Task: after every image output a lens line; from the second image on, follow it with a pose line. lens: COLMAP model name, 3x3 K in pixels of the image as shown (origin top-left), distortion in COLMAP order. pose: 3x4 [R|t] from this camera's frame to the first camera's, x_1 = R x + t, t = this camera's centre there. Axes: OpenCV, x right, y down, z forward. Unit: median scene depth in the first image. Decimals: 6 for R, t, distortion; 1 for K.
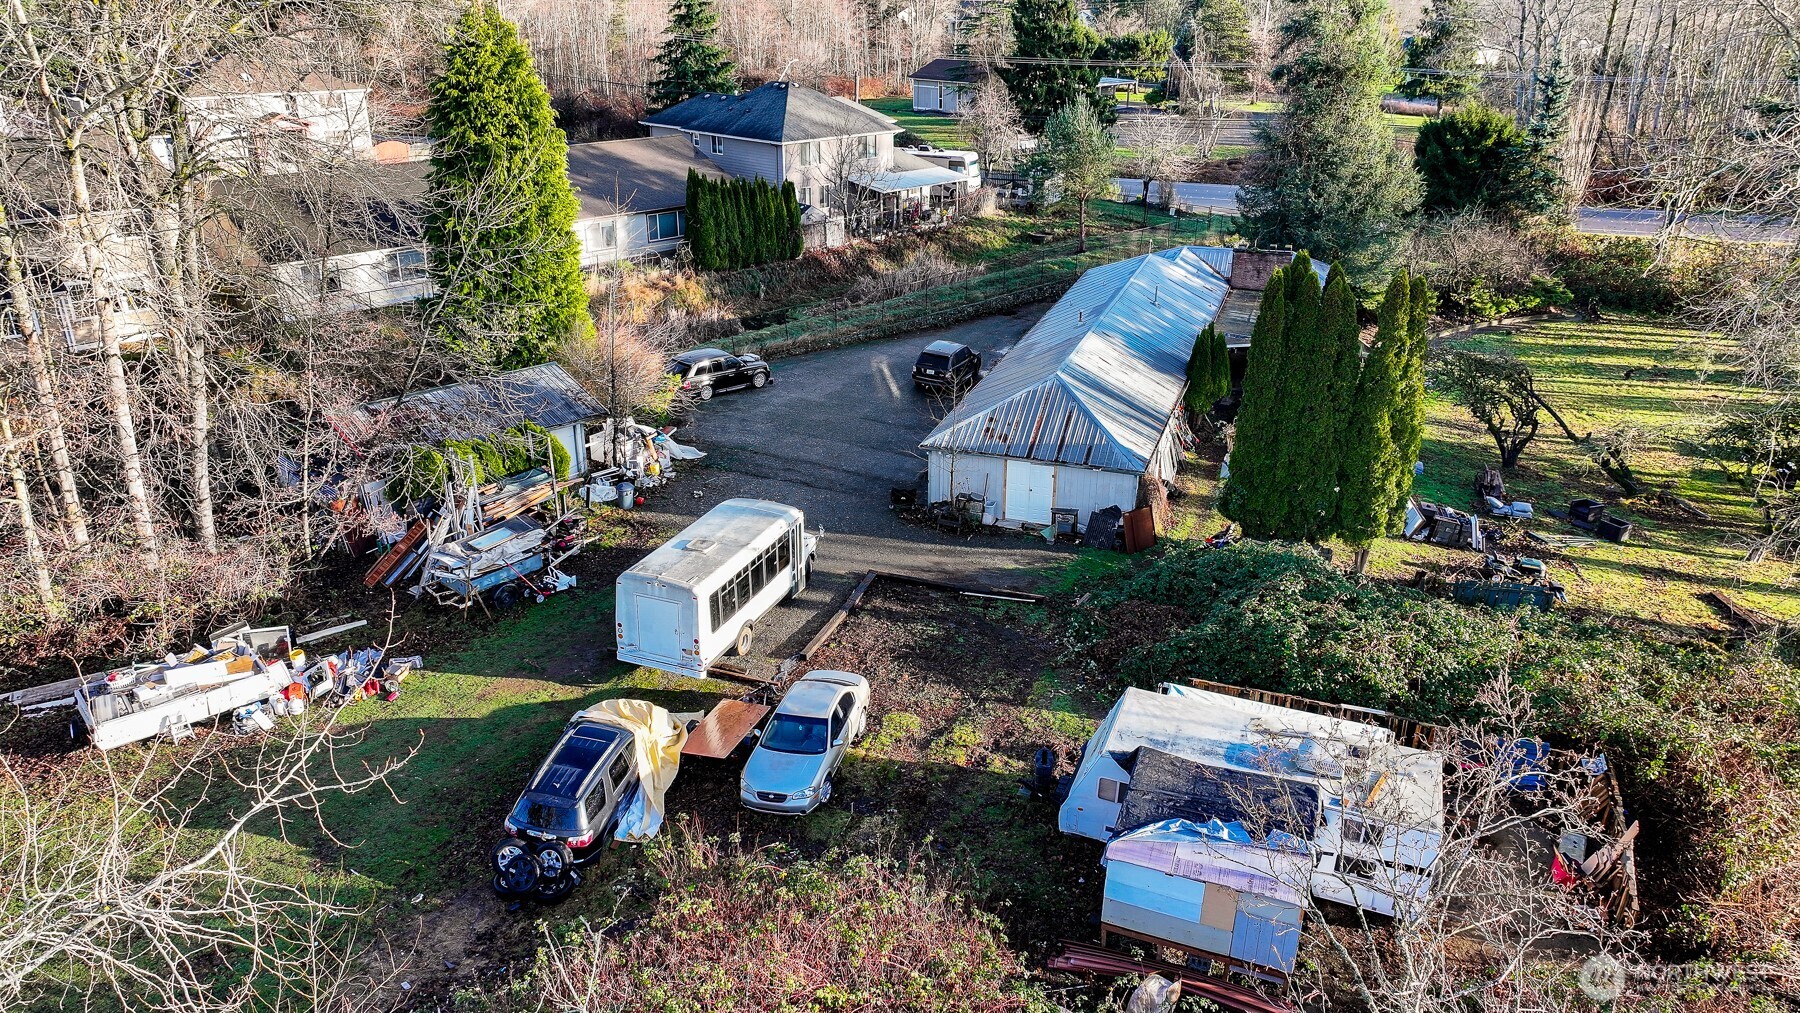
lens RADIAL K [[1272.0, 0, 898.8], [0, 1272.0, 501.5], [0, 0, 1]] dist [0.004787, -0.001074]
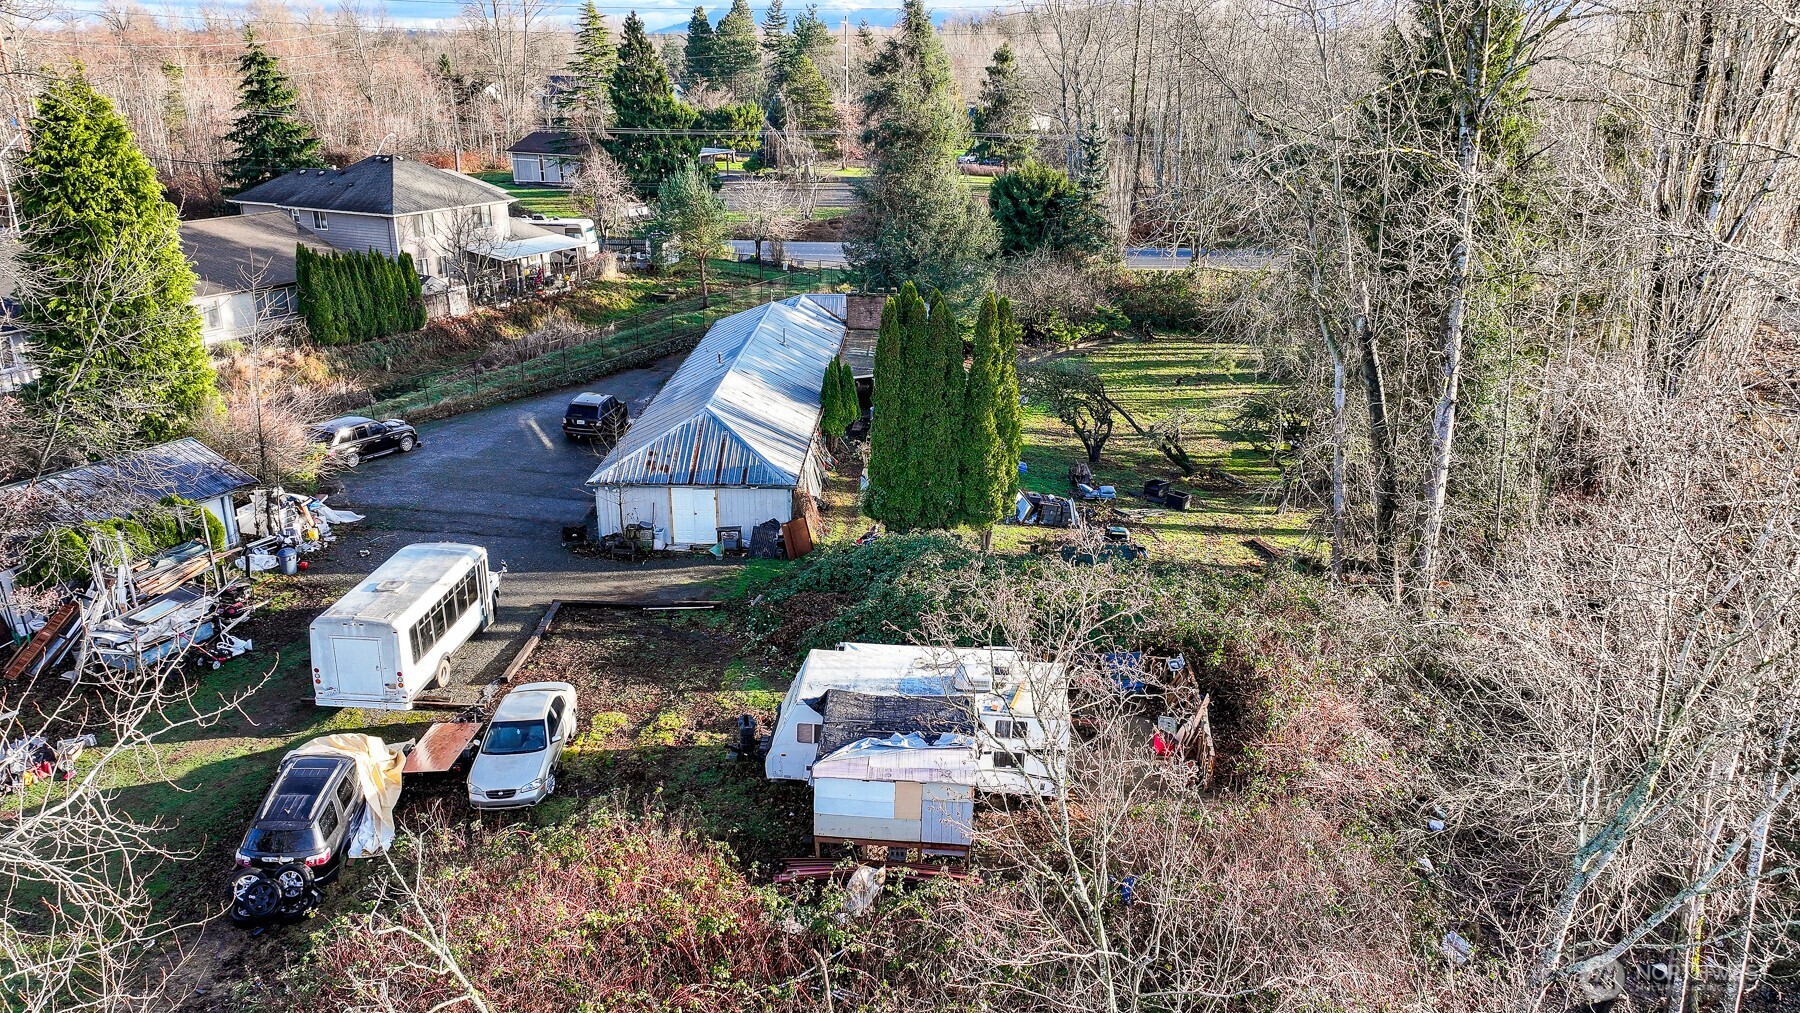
lens RADIAL K [[1271.9, 0, 905.4], [0, 1271.9, 496.9], [0, 0, 1]] dist [0.006978, 0.001196]
pose [[0.952589, -0.098957, 0.287718, -0.033626], [0.114730, 0.992653, -0.038443, 0.035842], [-0.281800, 0.069631, 0.956943, -0.085211]]
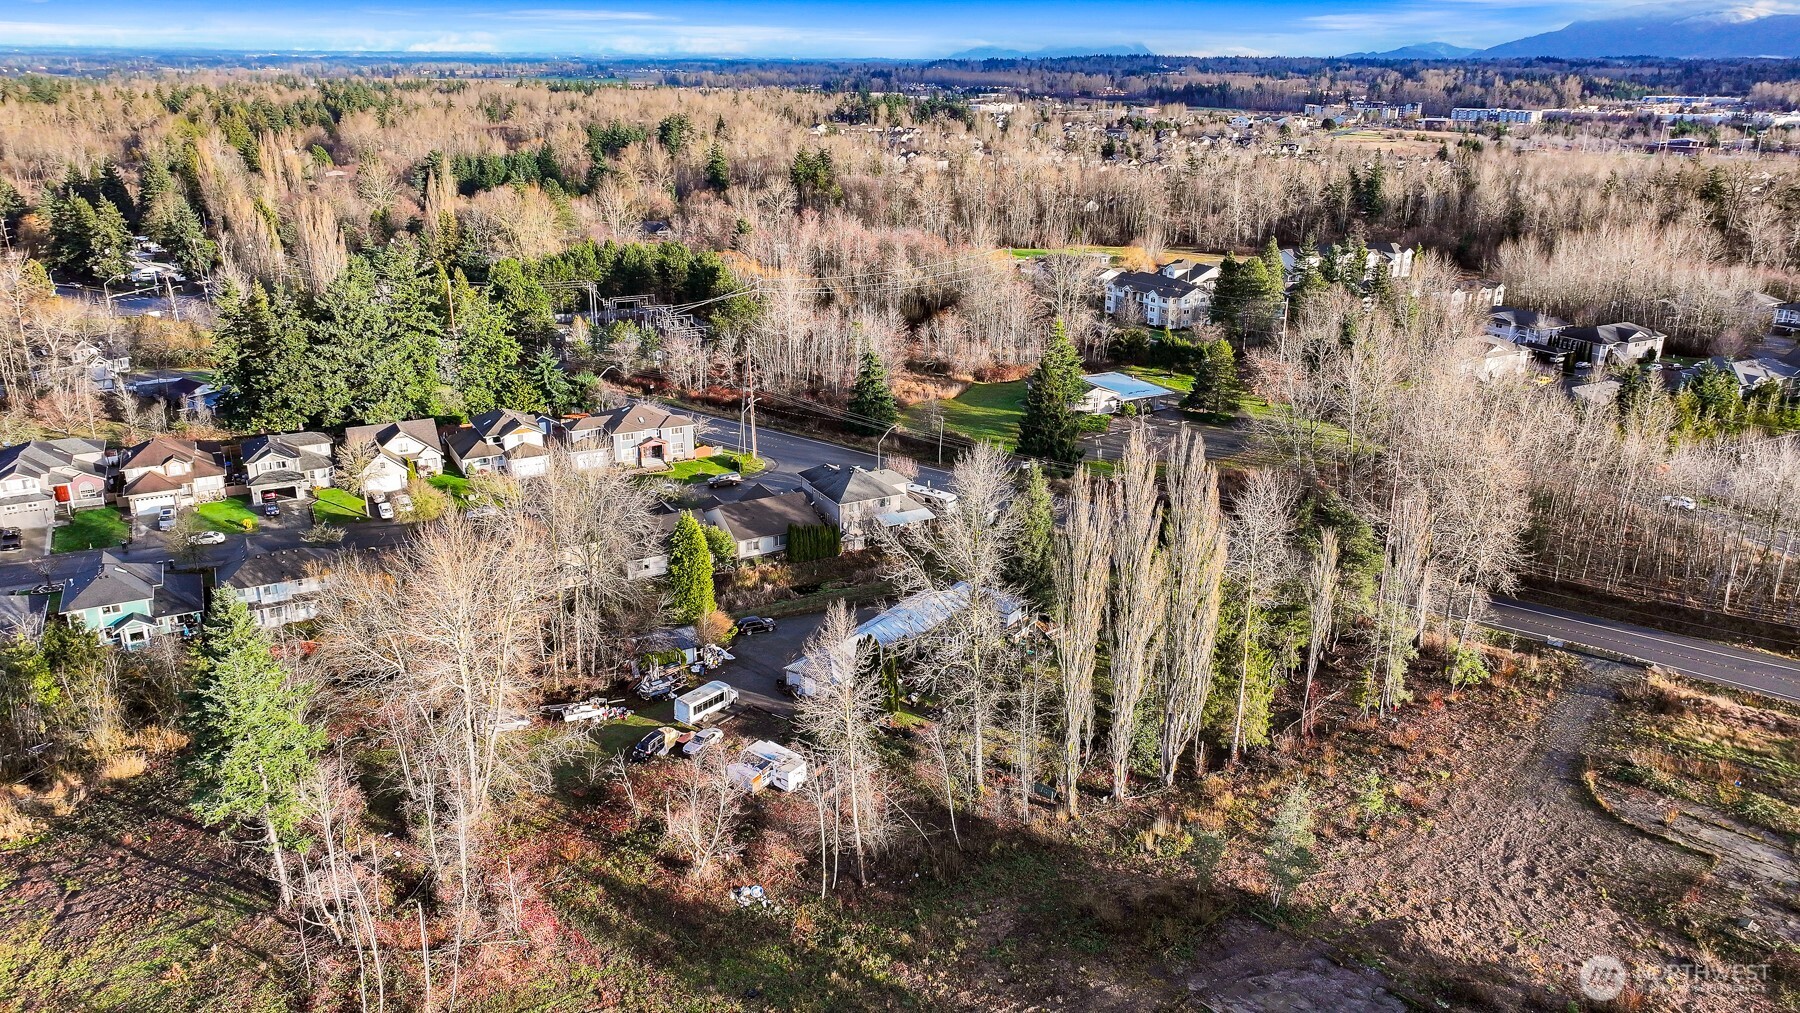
lens RADIAL K [[1271.9, 0, 905.4], [0, 1271.9, 496.9], [0, 0, 1]] dist [0.006978, 0.001196]
pose [[0.957048, 0.101118, -0.271724, 1.120117], [-0.117047, 0.992194, -0.043024, -0.362653], [0.265252, 0.072980, 0.961413, -2.056972]]
